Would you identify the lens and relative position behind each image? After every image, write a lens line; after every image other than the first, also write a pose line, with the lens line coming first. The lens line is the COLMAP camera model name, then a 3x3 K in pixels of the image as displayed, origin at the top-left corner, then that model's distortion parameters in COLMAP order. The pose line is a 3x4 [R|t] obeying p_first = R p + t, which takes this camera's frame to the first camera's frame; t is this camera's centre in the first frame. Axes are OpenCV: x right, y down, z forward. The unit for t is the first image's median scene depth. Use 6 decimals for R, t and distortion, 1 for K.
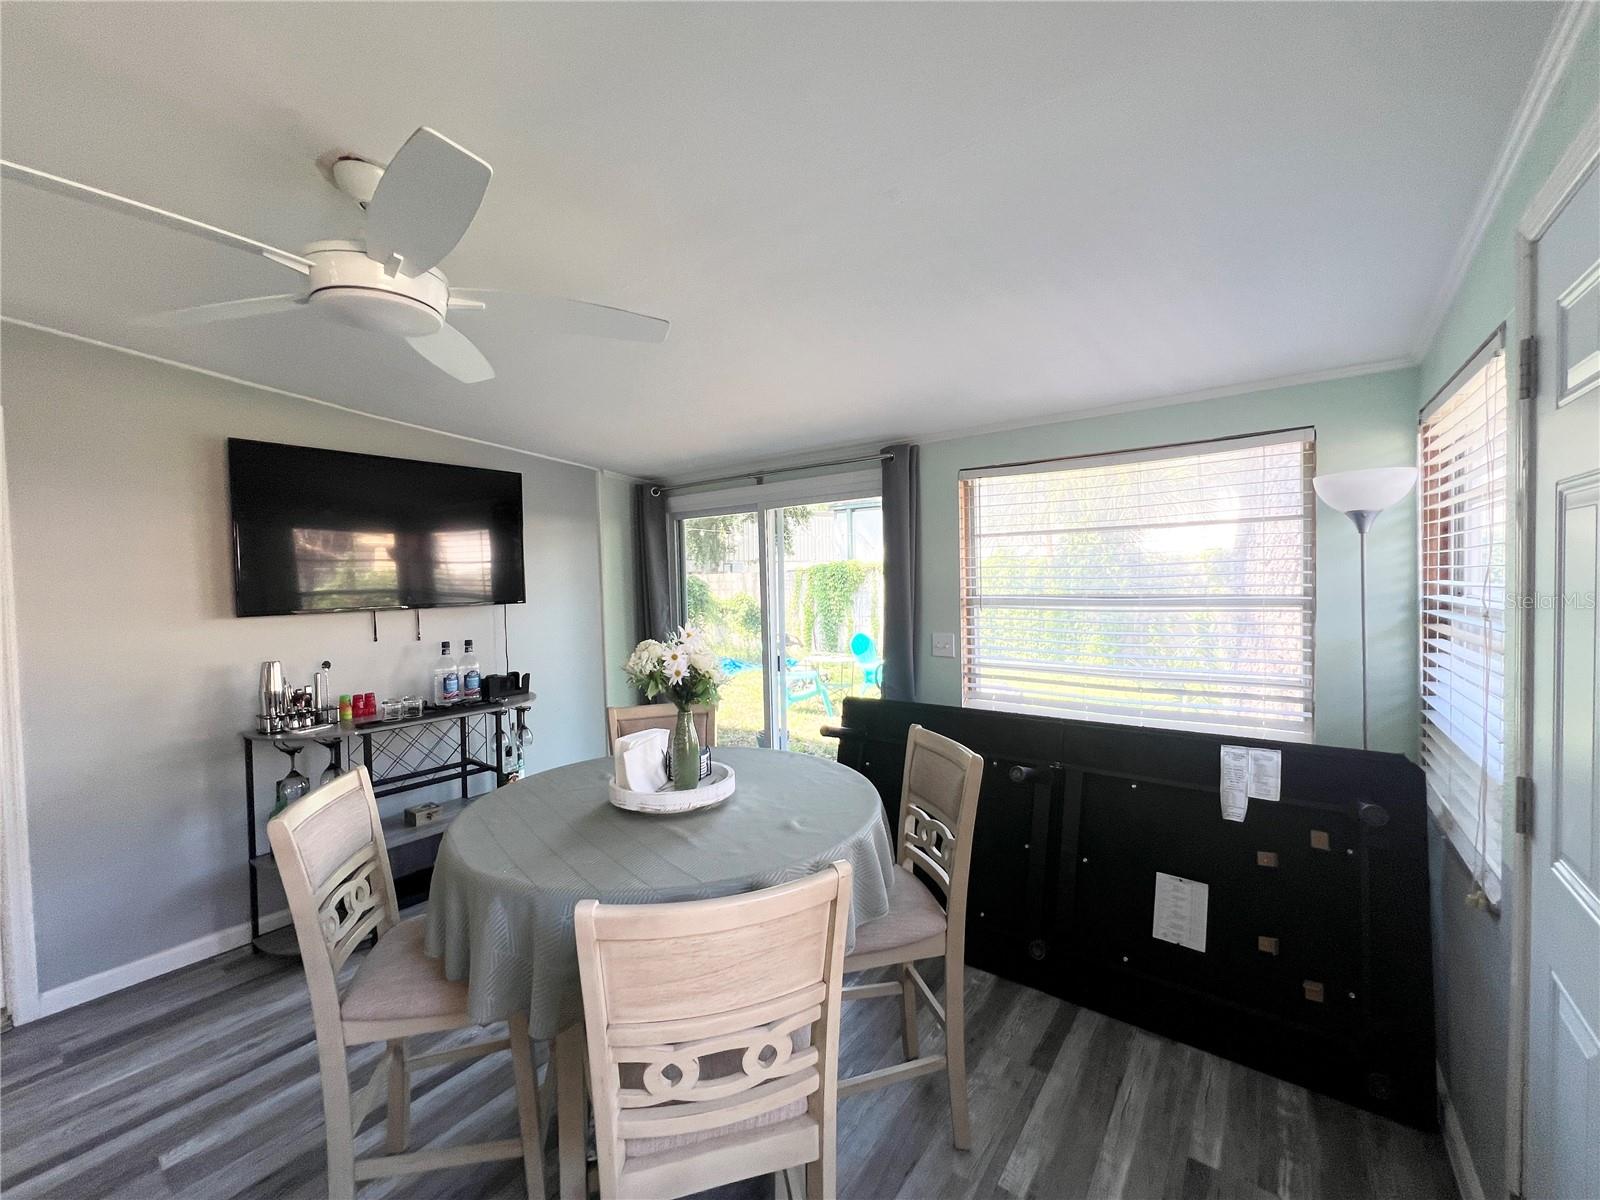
lens RADIAL K [[642.8, 0, 801.5], [0, 642.8, 602.6], [0, 0, 1]] dist [-0.003703, 0.001021]
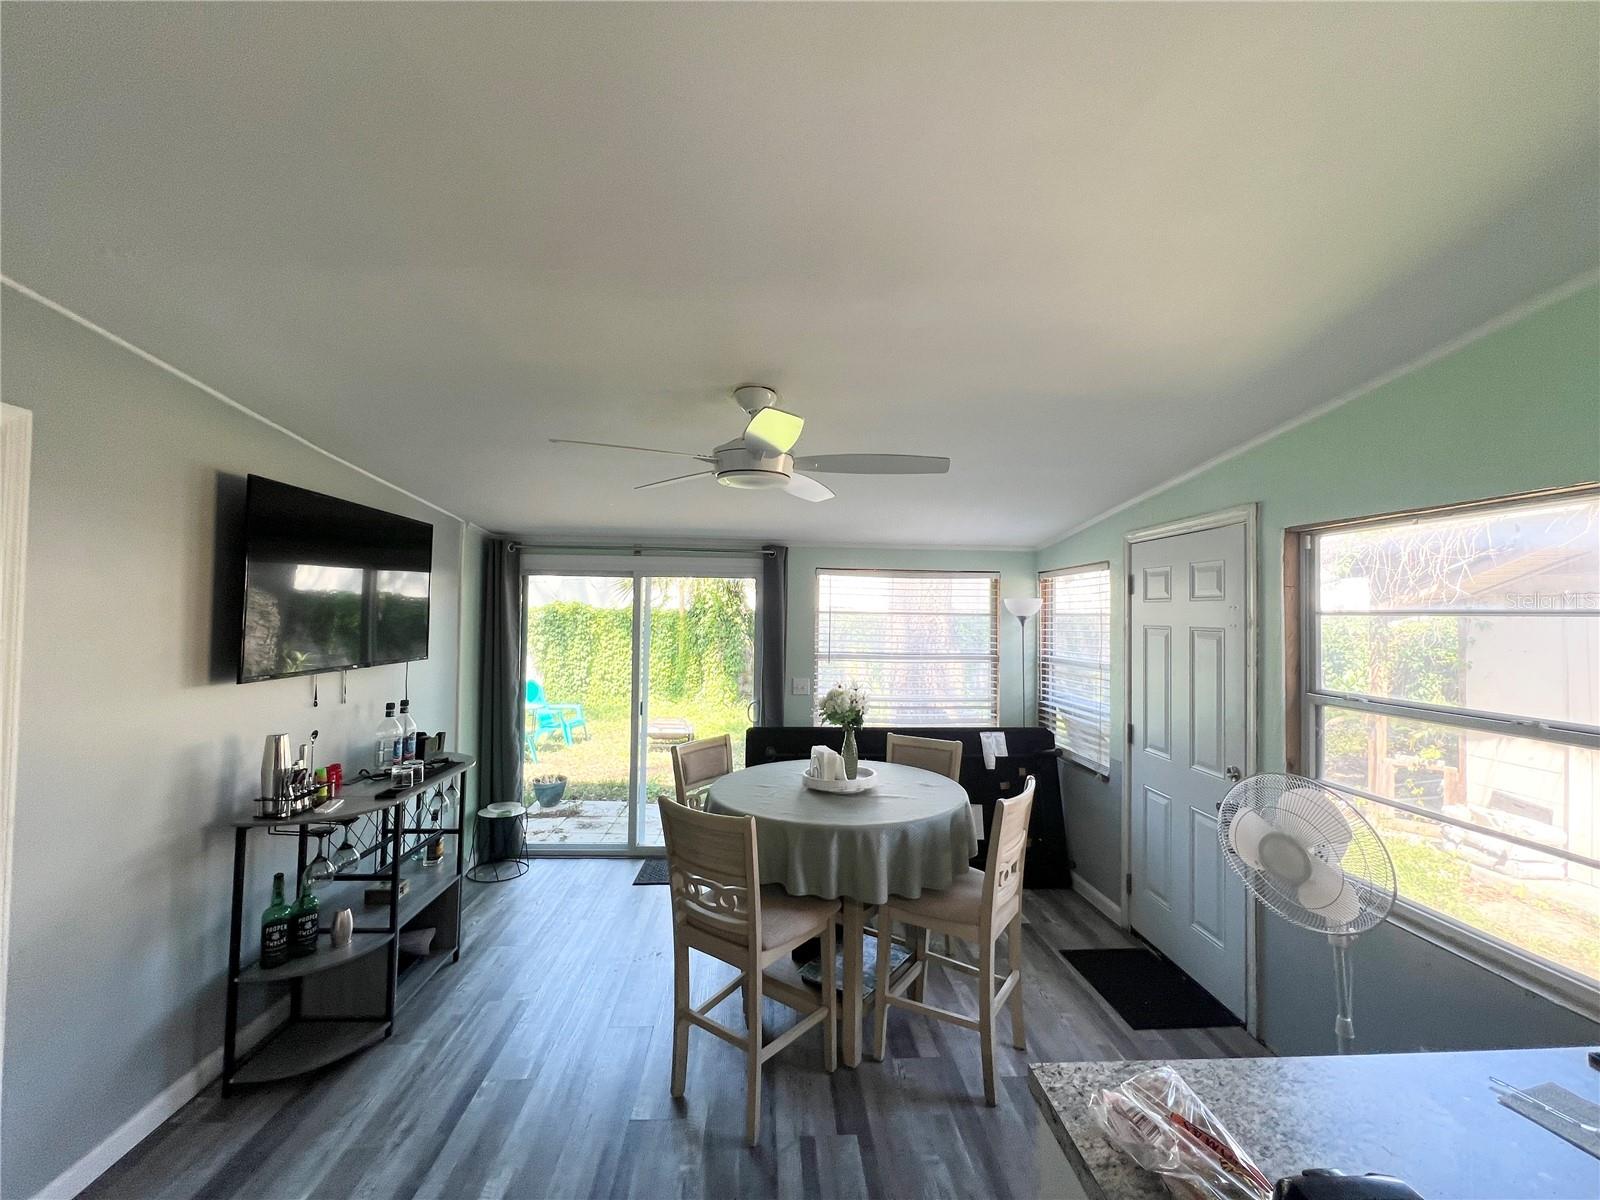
lens RADIAL K [[640.9, 0, 799.7], [0, 640.9, 600.8], [0, 0, 1]] dist [-0.002947, 0.000584]
pose [[0.763379, 0.048607, 0.644119, -0.865592], [-0.006461, 0.997689, -0.067631, -0.034915], [-0.645919, 0.047466, 0.761929, -0.125394]]
